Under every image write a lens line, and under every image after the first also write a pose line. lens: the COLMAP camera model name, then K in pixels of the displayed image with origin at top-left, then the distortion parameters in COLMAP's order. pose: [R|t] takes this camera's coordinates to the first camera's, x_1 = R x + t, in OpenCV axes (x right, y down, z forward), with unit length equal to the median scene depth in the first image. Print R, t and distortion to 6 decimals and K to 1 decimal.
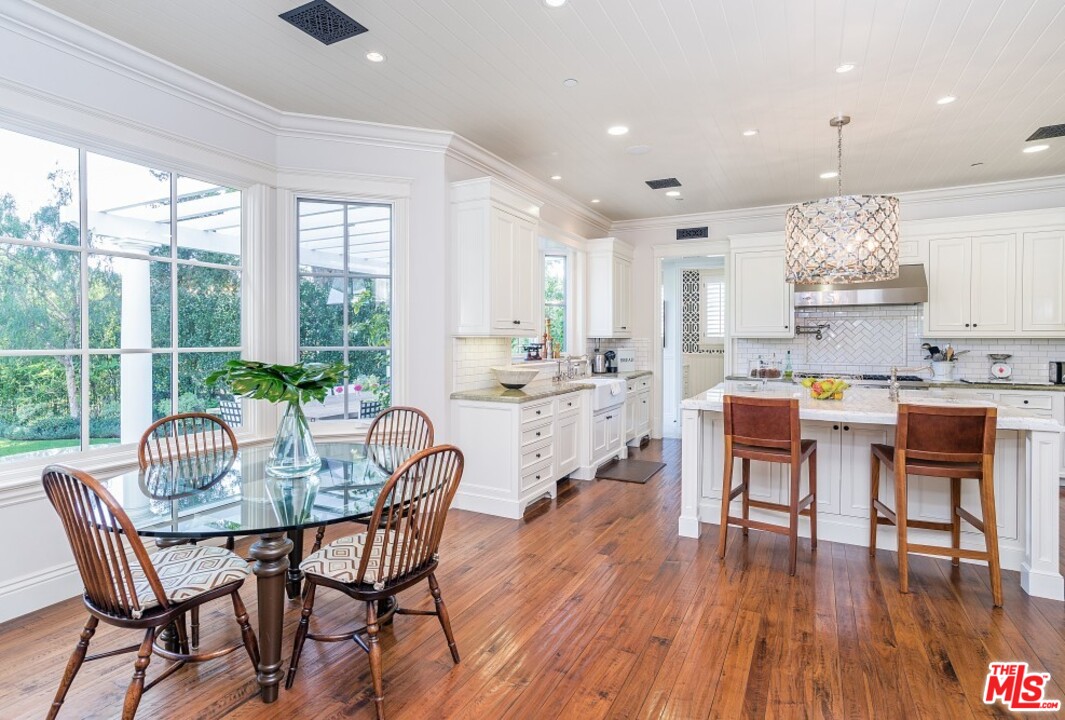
lens RADIAL K [[535.1, 0, 518.8], [0, 535.1, 346.1], [0, 0, 1]] dist [0.004287, 0.007868]
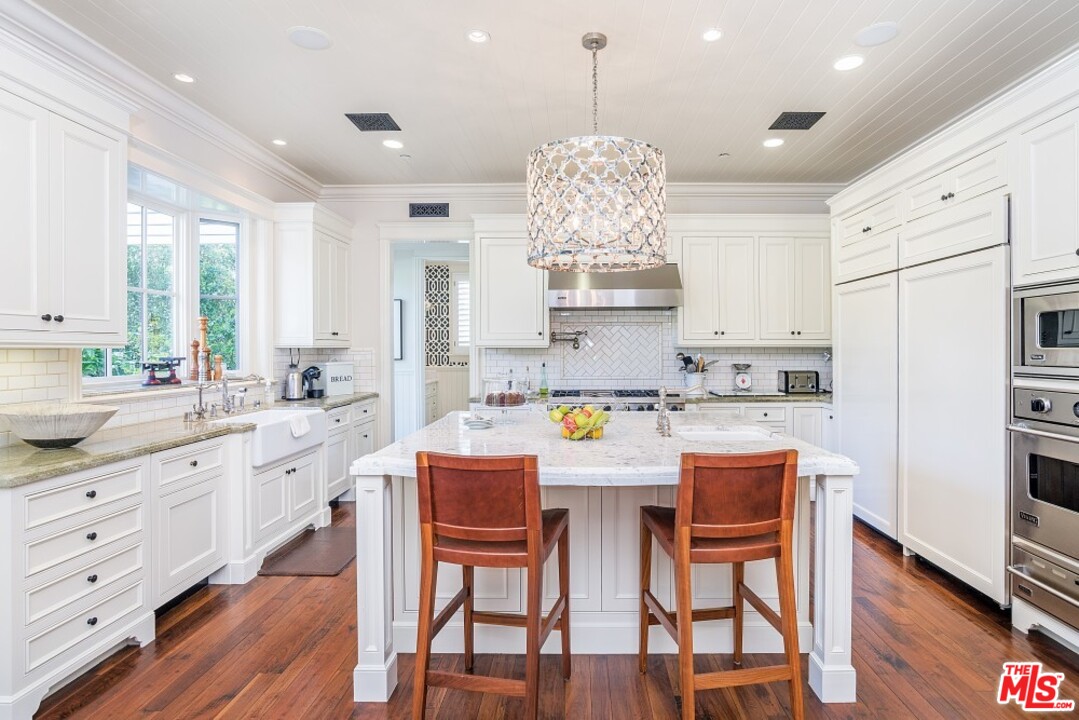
lens RADIAL K [[568.9, 0, 542.2], [0, 568.9, 355.6], [0, 0, 1]] dist [-0.007263, -0.000514]
pose [[0.903144, -0.008923, 0.429245, 0.174028], [0.009585, 0.999954, 0.000621, -0.004271], [-0.429231, 0.003553, 0.903188, 0.293935]]
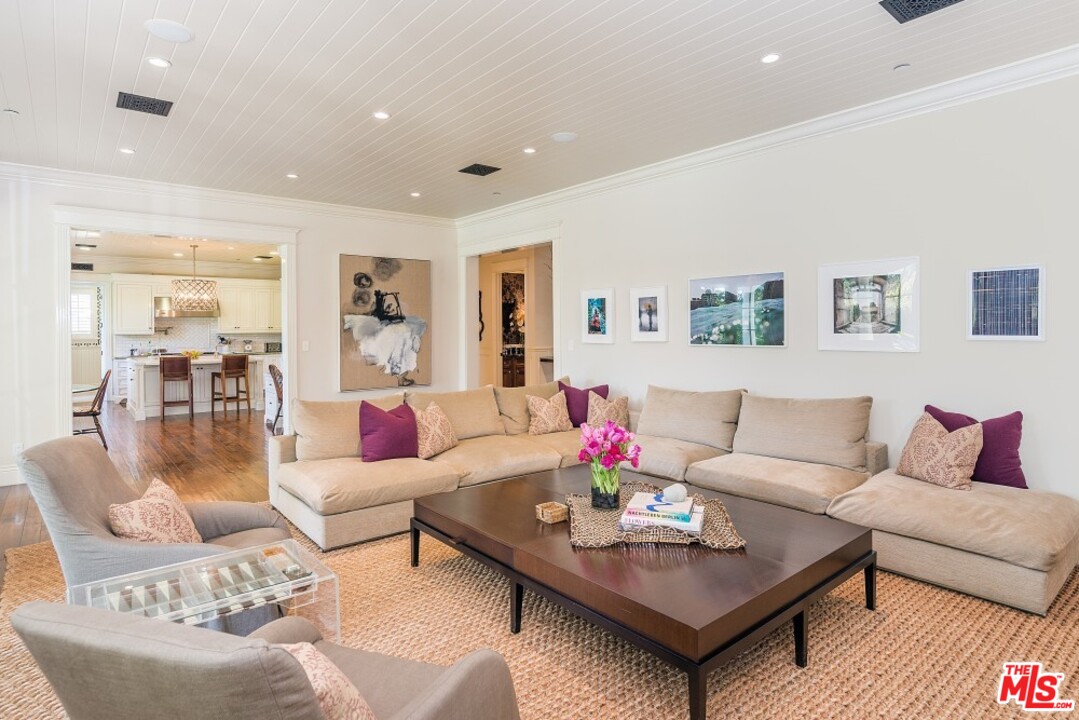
lens RADIAL K [[568.9, 0, 536.3], [0, 568.9, 351.5], [0, 0, 1]] dist [-0.007263, -0.000514]
pose [[0.360707, -0.038700, 0.931876, -1.039495], [0.016817, 0.999246, 0.034988, -0.002004], [-0.932528, 0.003051, 0.361086, -1.151156]]
